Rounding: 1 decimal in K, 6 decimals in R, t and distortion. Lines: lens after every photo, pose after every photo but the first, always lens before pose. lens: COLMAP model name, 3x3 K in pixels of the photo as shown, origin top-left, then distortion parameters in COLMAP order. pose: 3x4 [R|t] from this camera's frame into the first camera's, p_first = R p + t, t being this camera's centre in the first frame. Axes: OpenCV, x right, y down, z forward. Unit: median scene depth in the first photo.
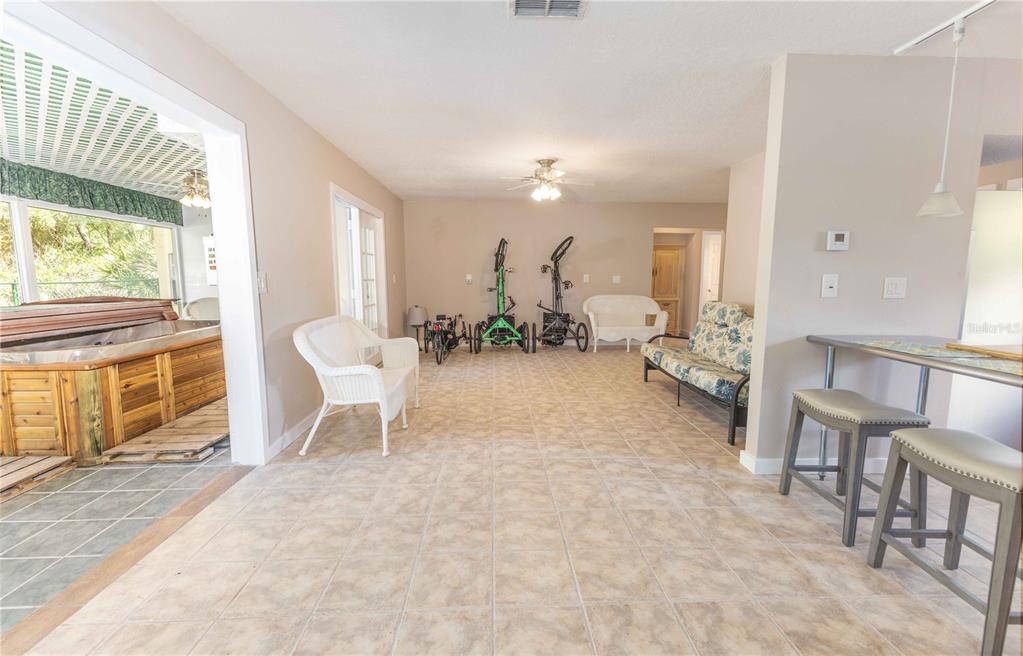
lens RADIAL K [[436.4, 0, 514.1], [0, 436.4, 330.0], [0, 0, 1]] dist [0.002071, 0.000130]
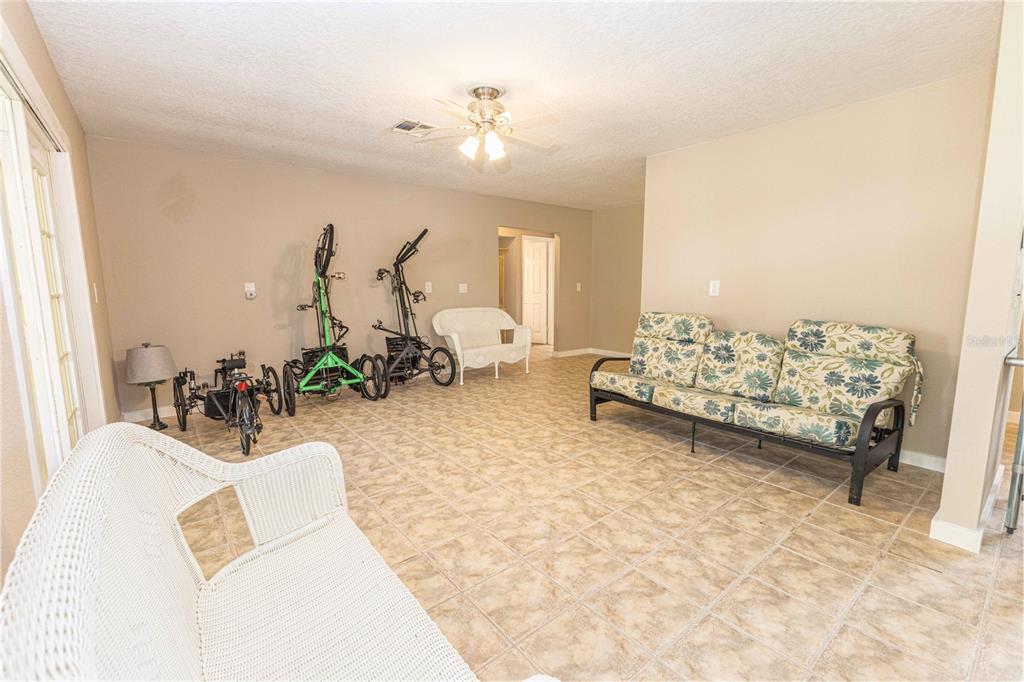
lens RADIAL K [[437.7, 0, 510.8], [0, 437.7, 334.9], [0, 0, 1]] dist [0.007800, -0.000574]
pose [[0.805116, -0.073876, 0.588499, -0.291740], [0.079261, 0.996714, 0.016685, -0.064253], [-0.587798, 0.033212, 0.808326, 0.518417]]
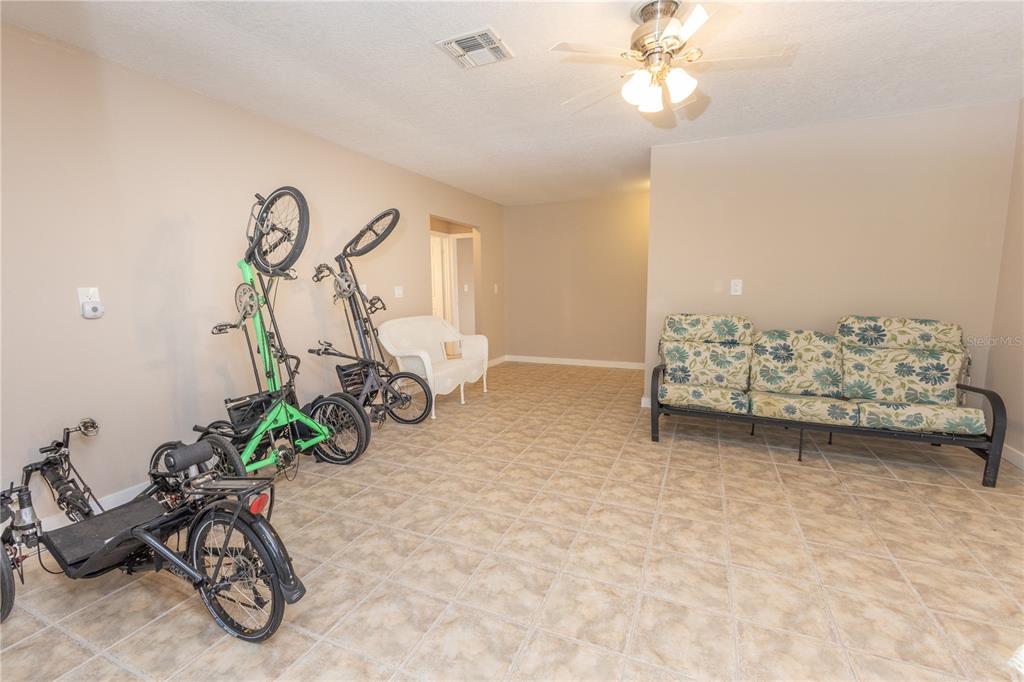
lens RADIAL K [[438.8, 0, 512.3], [0, 438.8, 334.9], [0, 0, 1]] dist [0.010552, -0.000335]
pose [[0.445369, -0.109842, 0.888584, -0.423288], [0.124802, 0.990374, 0.059872, -0.124934], [-0.886607, 0.084232, 0.454790, 0.991363]]
